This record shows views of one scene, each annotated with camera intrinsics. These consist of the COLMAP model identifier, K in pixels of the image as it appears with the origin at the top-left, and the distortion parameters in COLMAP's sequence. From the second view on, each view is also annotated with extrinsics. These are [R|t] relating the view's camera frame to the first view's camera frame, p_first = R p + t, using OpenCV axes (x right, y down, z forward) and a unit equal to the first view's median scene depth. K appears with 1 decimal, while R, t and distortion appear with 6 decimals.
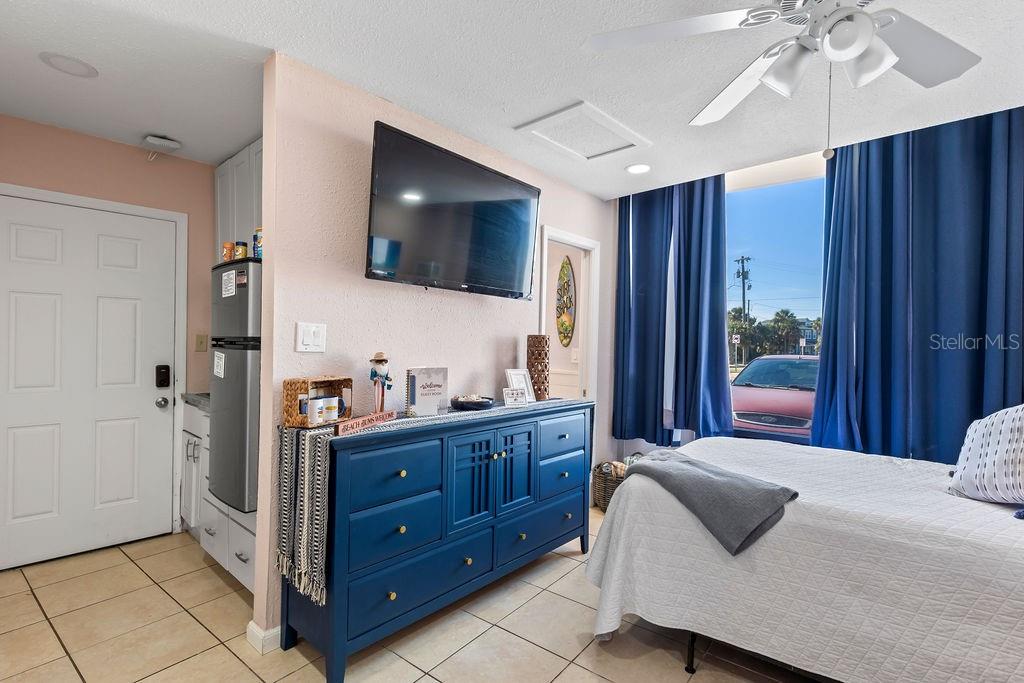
lens RADIAL K [[478.1, 0, 516.6], [0, 478.1, 344.5], [0, 0, 1]] dist [0.003832, -0.000100]
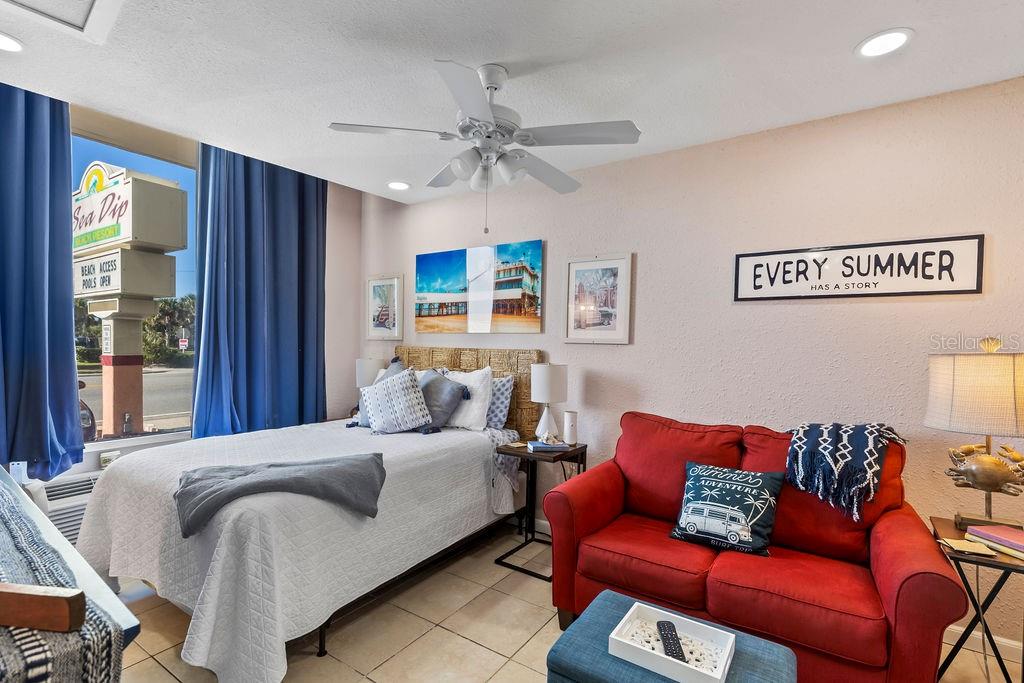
lens RADIAL K [[471.8, 0, 519.7], [0, 471.8, 358.7], [0, 0, 1]] dist [0.001487, -0.000039]
pose [[-0.074873, -0.048556, 0.996010, -0.506929], [-0.018182, 0.998714, 0.047321, -0.015655], [-0.997027, -0.014567, -0.075660, 0.498848]]
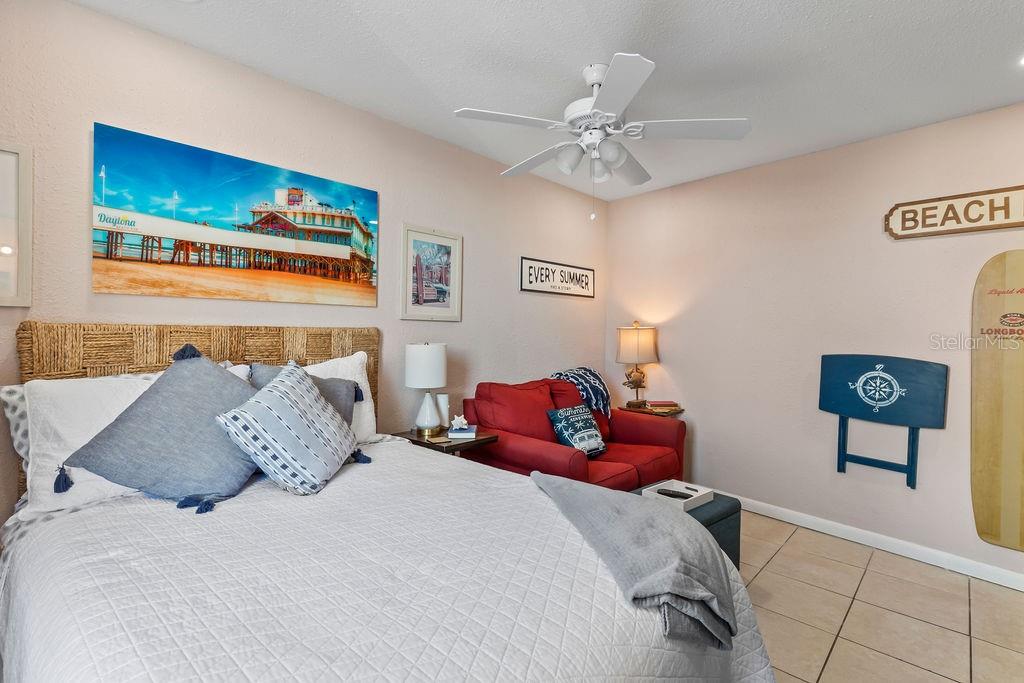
lens RADIAL K [[479.4, 0, 509.3], [0, 479.4, 327.7], [0, 0, 1]] dist [0.001212, -0.000419]
pose [[-0.994327, -0.036525, 0.099895, 0.380610], [-0.036382, 0.999333, 0.003250, 0.006348], [-0.099947, -0.000403, -0.994993, 1.376481]]
